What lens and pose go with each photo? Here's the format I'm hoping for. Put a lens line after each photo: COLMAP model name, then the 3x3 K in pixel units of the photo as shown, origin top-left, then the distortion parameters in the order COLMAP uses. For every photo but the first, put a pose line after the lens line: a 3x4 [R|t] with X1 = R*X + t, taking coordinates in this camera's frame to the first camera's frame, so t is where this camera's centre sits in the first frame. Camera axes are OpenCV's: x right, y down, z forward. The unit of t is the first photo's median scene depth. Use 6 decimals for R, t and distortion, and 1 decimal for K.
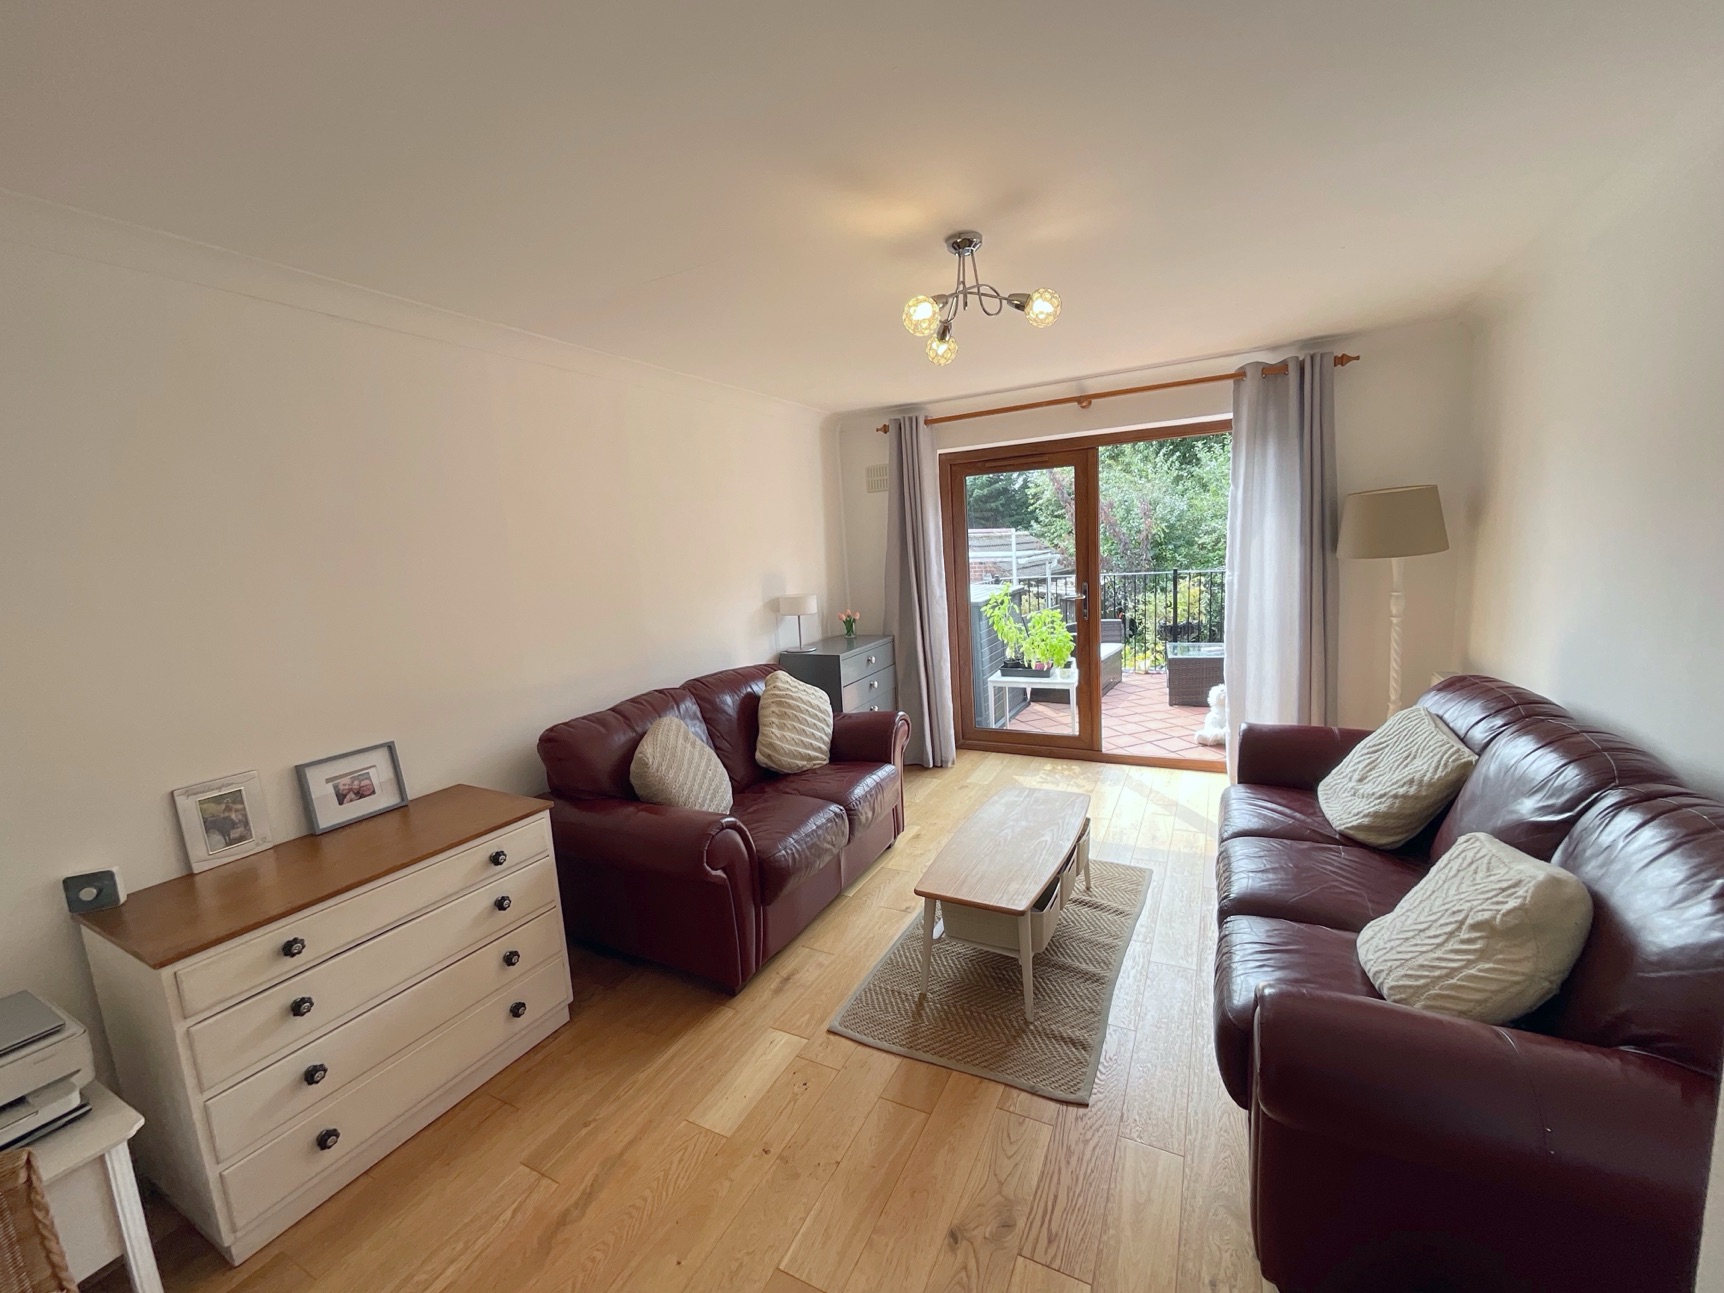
lens RADIAL K [[696.1, 0, 865.3], [0, 696.1, 647.5], [0, 0, 1]] dist [-0.000757, 0.000379]
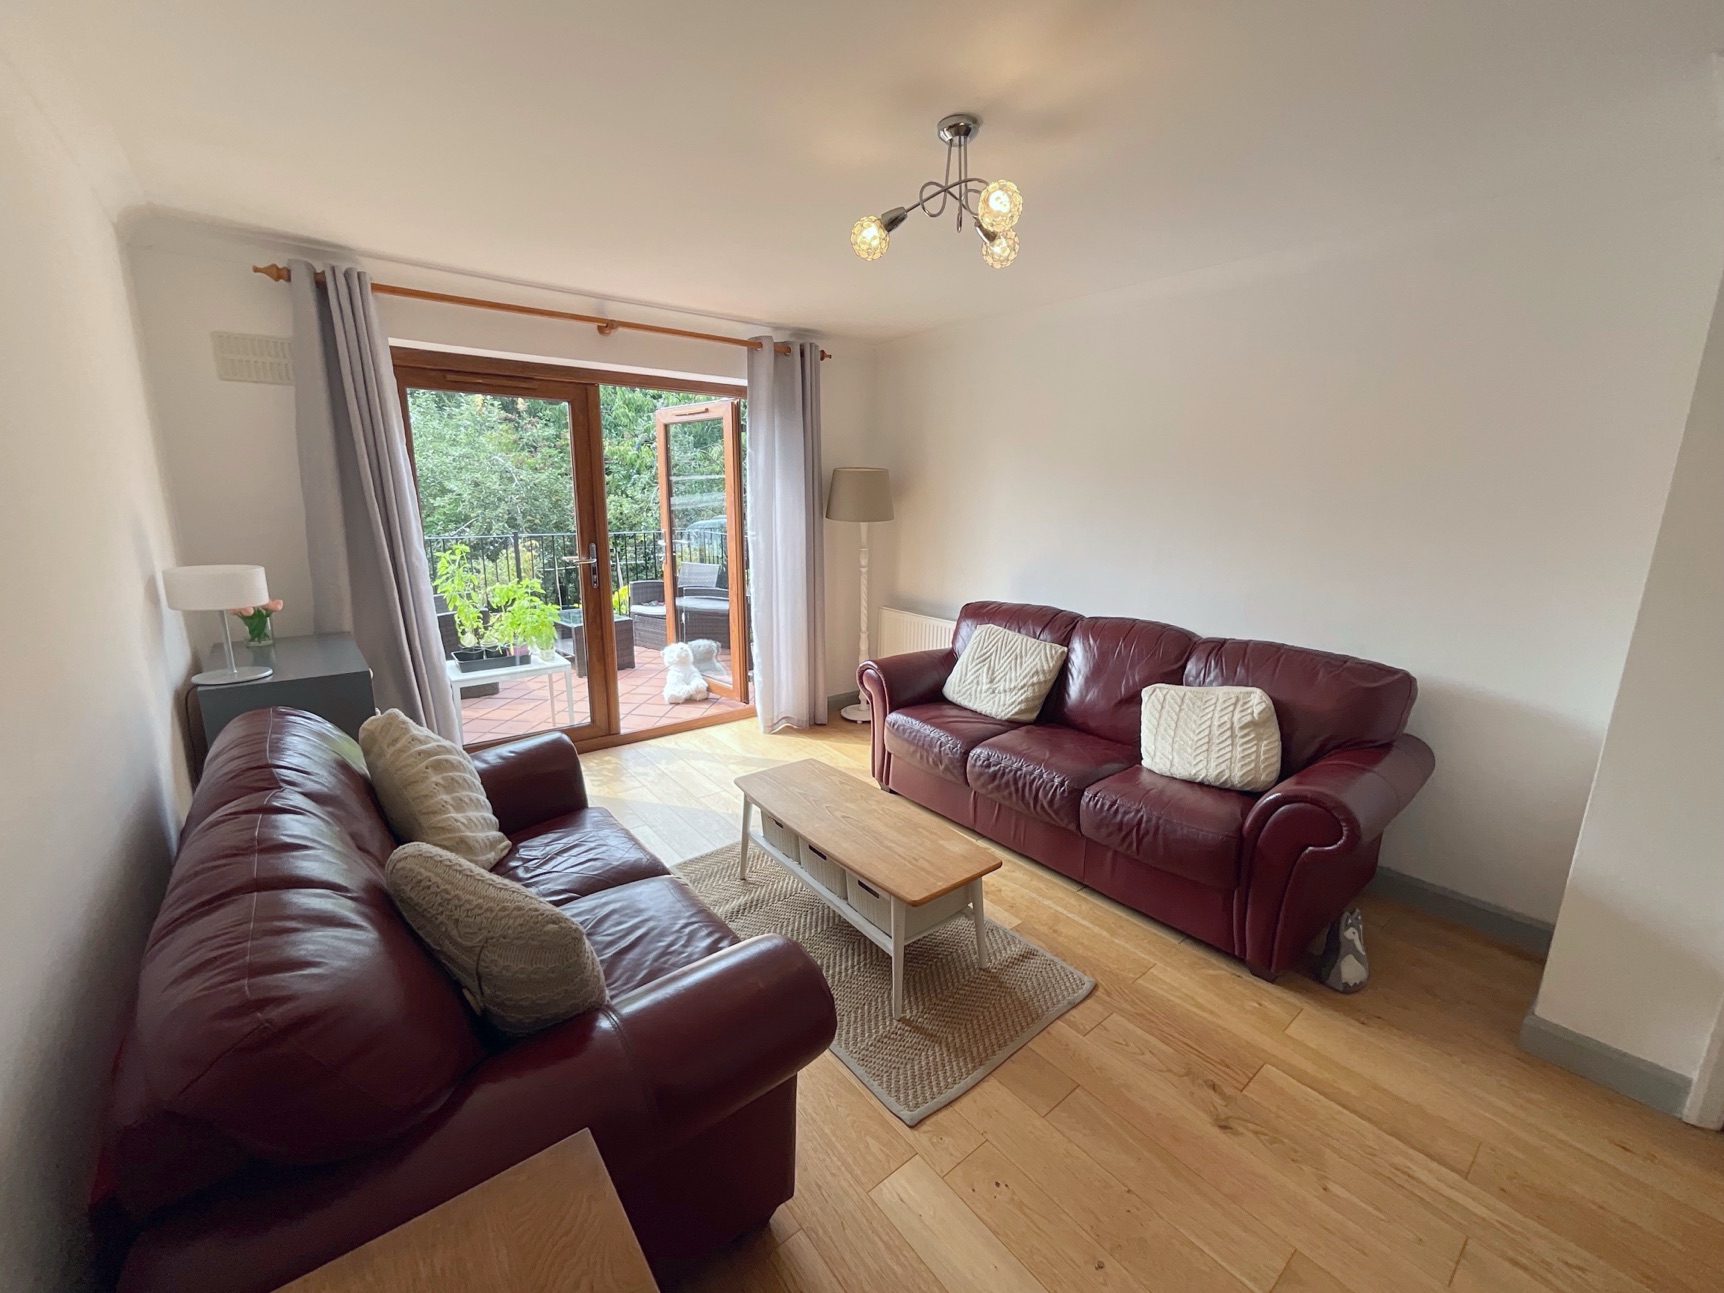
lens RADIAL K [[696.1, 0, 865.3], [0, 696.1, 647.5], [0, 0, 1]] dist [-0.000757, 0.000379]
pose [[0.410229, -0.135715, 0.901828, -0.426870], [0.097336, 0.989733, 0.104667, -0.030676], [-0.906773, 0.044843, 0.419227, 0.439567]]
